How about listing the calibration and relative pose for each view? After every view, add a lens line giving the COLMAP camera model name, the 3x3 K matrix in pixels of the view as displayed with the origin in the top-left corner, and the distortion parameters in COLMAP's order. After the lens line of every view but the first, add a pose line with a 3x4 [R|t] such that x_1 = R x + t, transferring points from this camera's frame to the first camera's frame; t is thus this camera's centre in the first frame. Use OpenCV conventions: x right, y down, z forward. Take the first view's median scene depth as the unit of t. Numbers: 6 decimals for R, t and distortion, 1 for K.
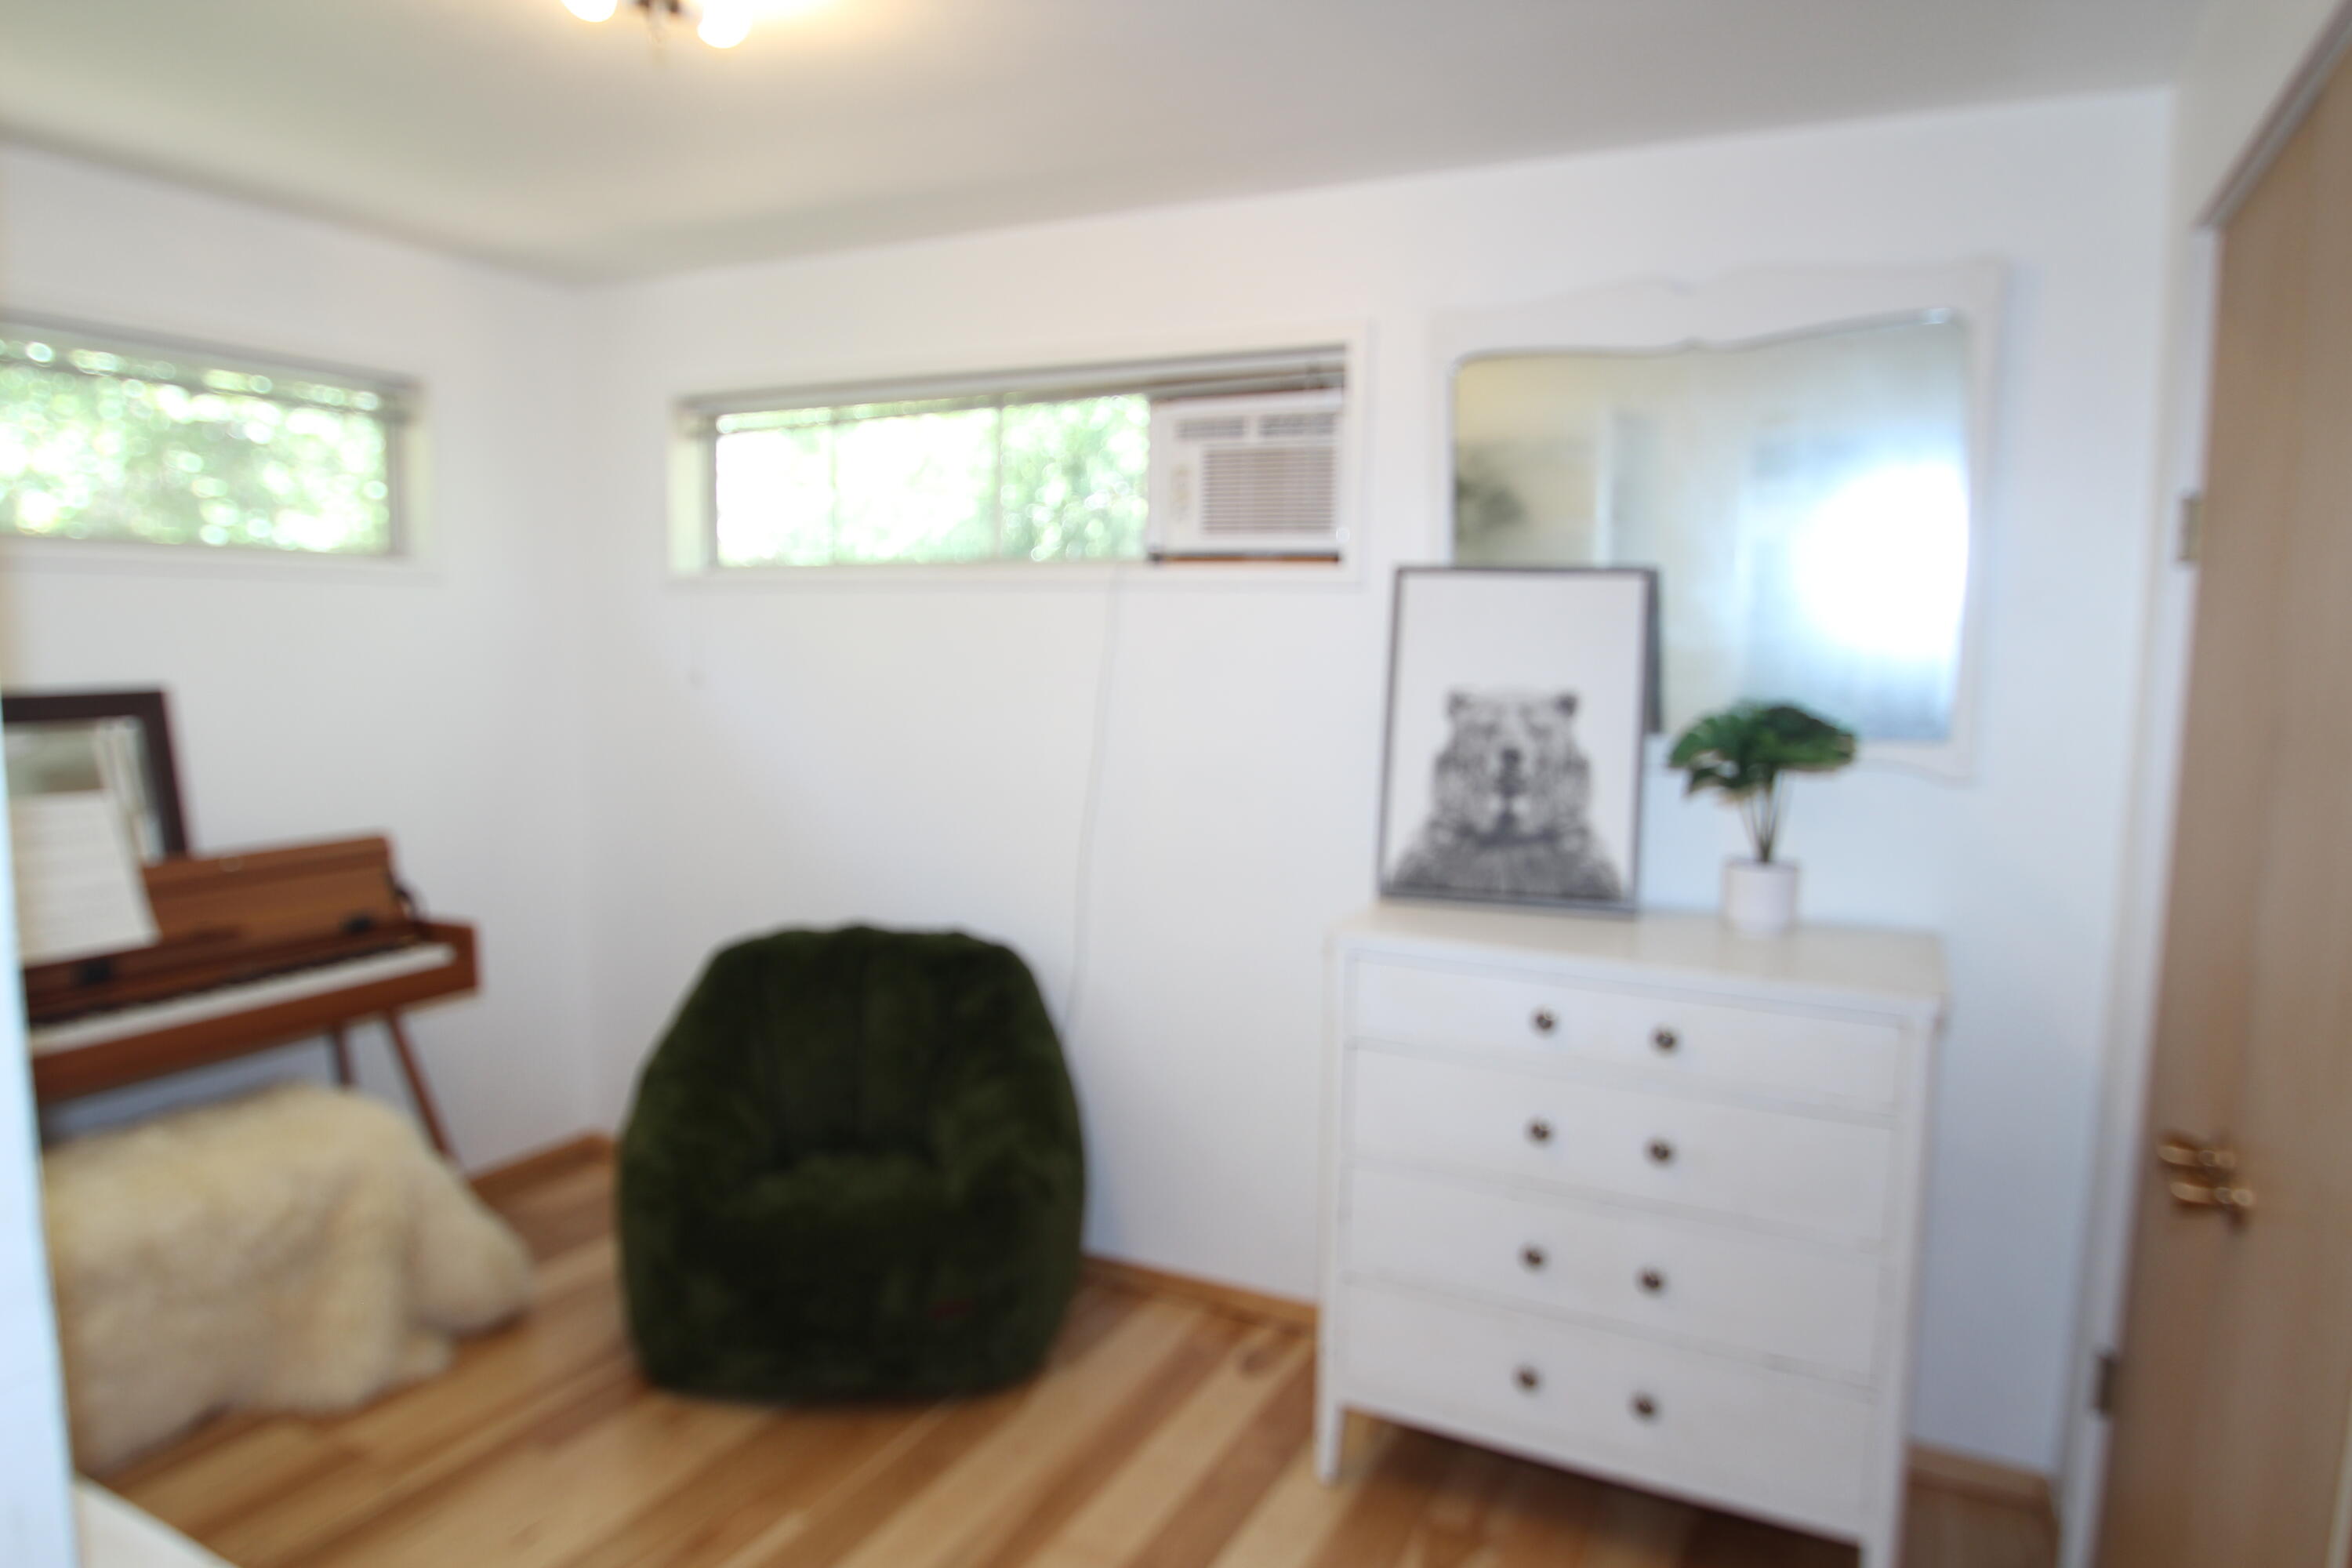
lens RADIAL K [[1482.6, 0, 1118.4], [0, 1482.6, 786.6], [0, 0, 1]] dist [-0.085294, 0.097777]
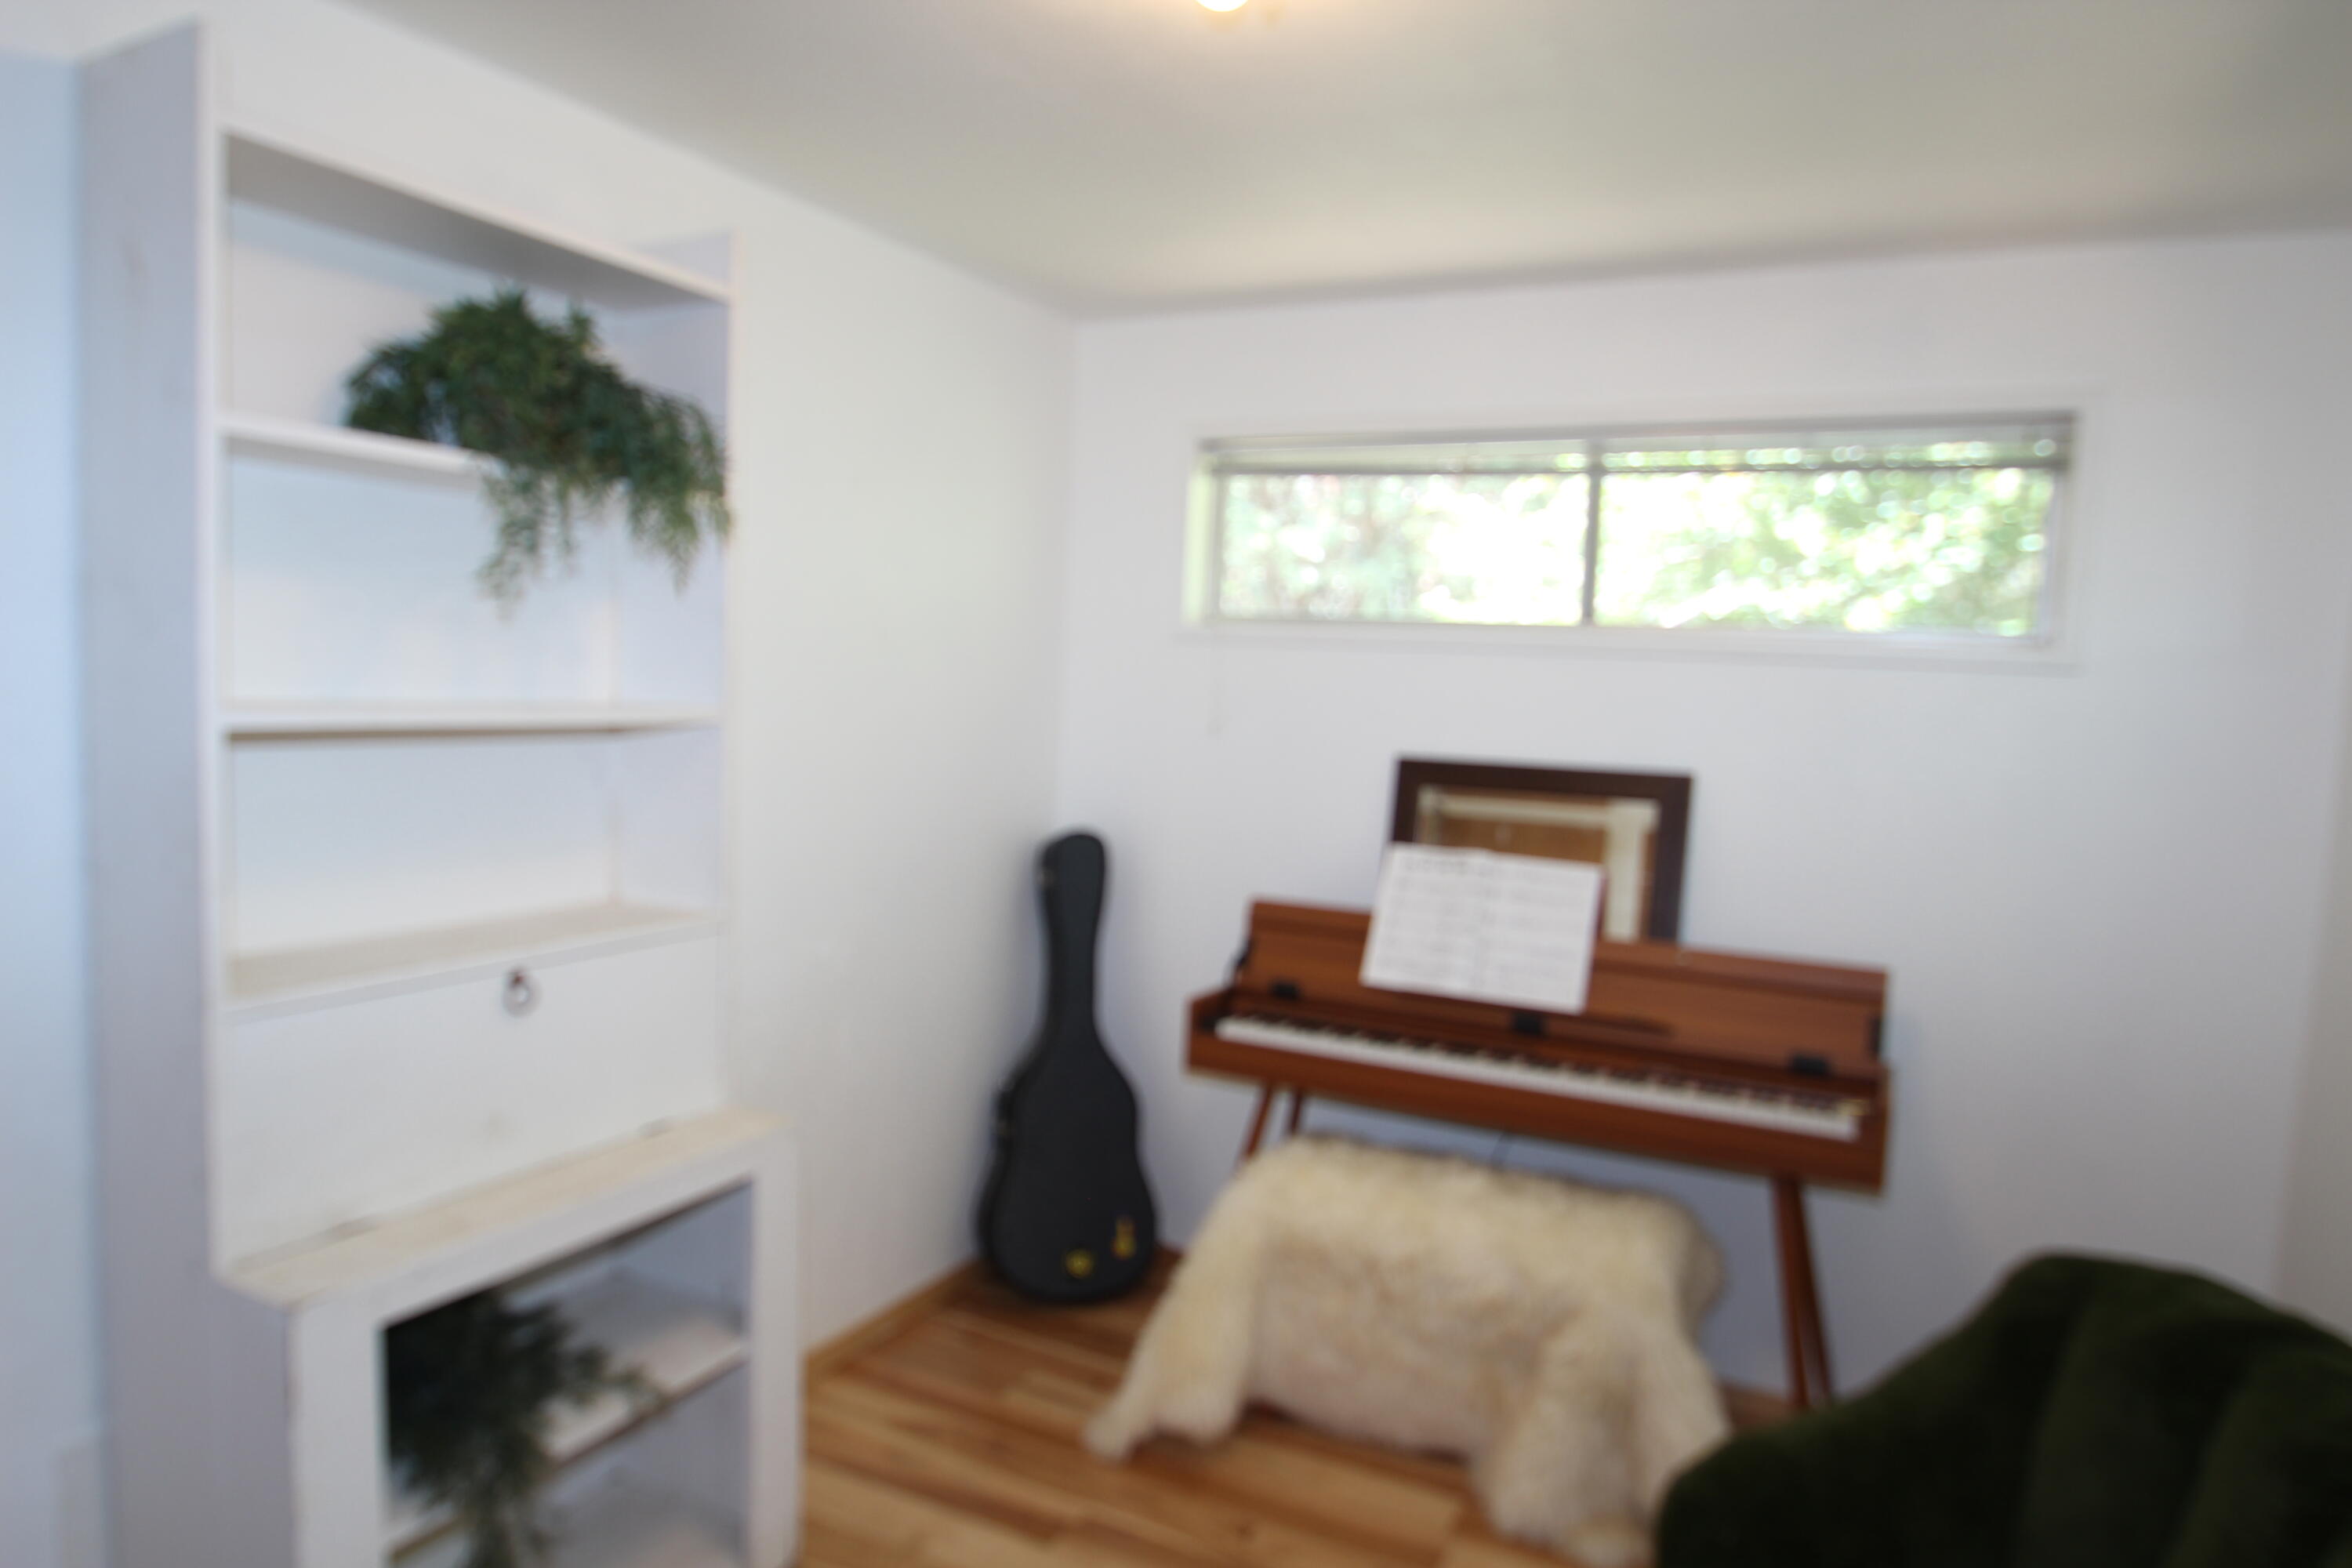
lens RADIAL K [[1482.6, 0, 1118.4], [0, 1482.6, 786.6], [0, 0, 1]] dist [-0.085294, 0.097777]
pose [[0.019217, 0.071873, -0.997229, 0.356699], [-0.160391, 0.984717, 0.067880, -0.068743], [0.986867, 0.158642, 0.030451, 0.620947]]
